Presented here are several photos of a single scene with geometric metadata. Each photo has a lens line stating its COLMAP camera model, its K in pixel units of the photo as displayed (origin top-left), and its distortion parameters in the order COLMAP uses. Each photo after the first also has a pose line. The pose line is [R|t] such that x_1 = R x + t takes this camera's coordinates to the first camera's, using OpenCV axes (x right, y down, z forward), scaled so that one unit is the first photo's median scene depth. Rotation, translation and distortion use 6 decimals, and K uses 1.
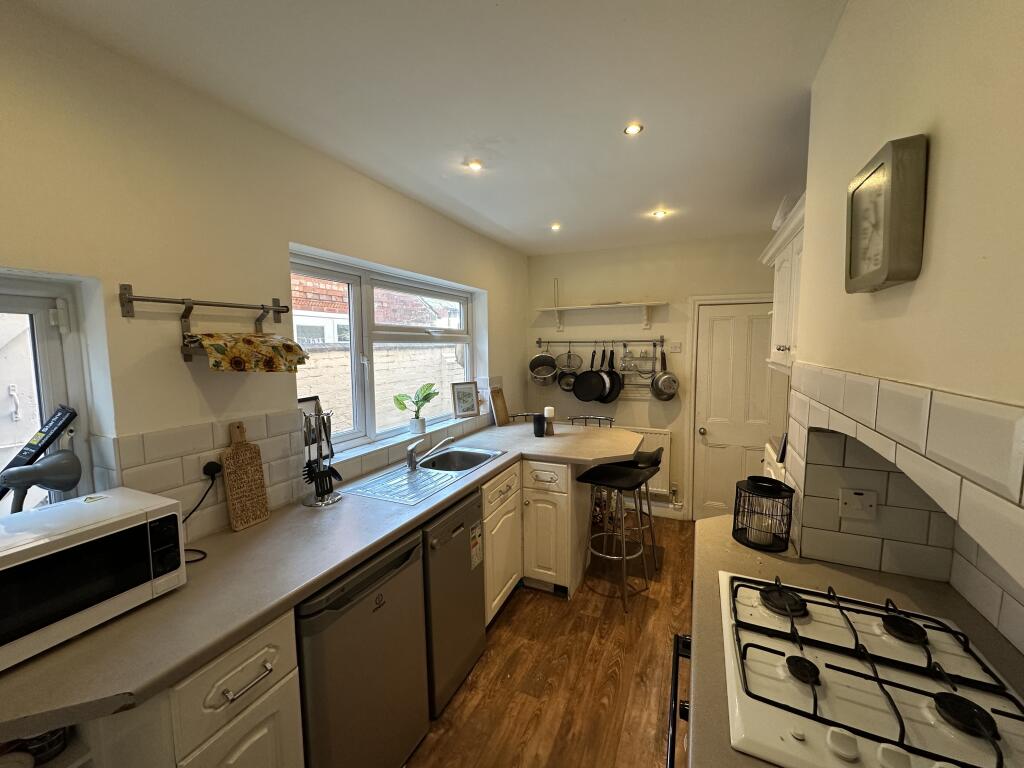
lens RADIAL K [[408.8, 0, 513.7], [0, 408.8, 381.8], [0, 0, 1]] dist [-0.002690, 0.000410]
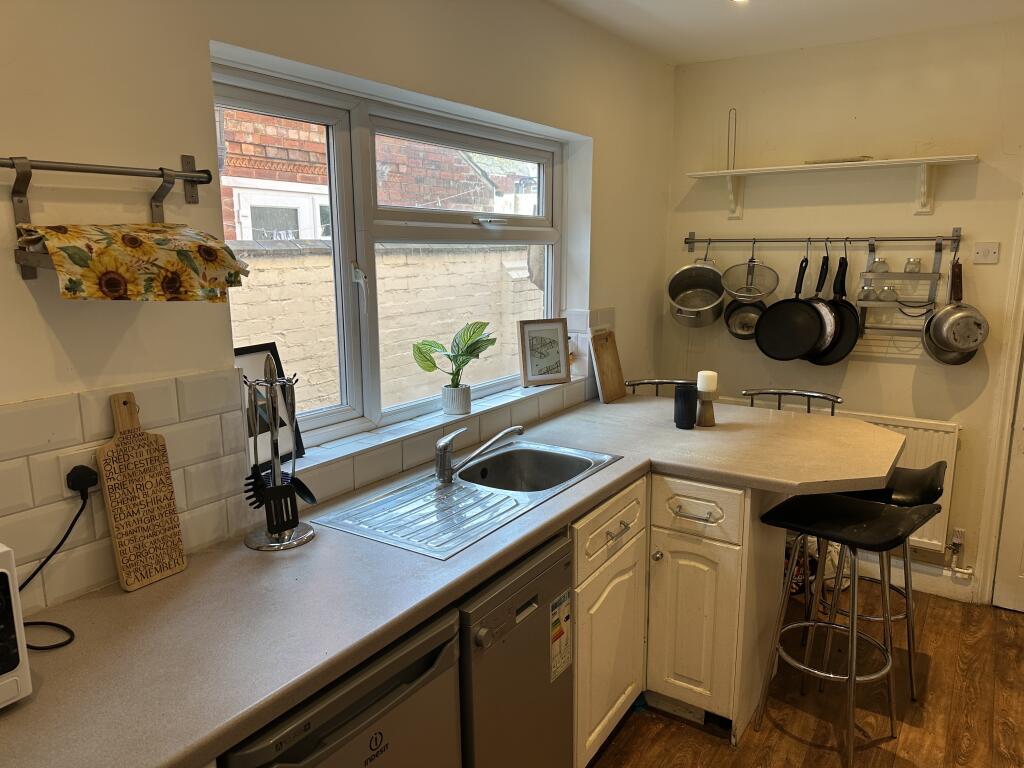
lens RADIAL K [[722.0, 0, 512.1], [0, 722.0, 388.4], [0, 0, 1]] dist [0.044582, -0.049910]
pose [[0.987070, 0.036859, -0.155995, -0.017693], [-0.019743, 0.993748, 0.109882, -0.015964], [0.159070, -0.105382, 0.981627, 0.100689]]
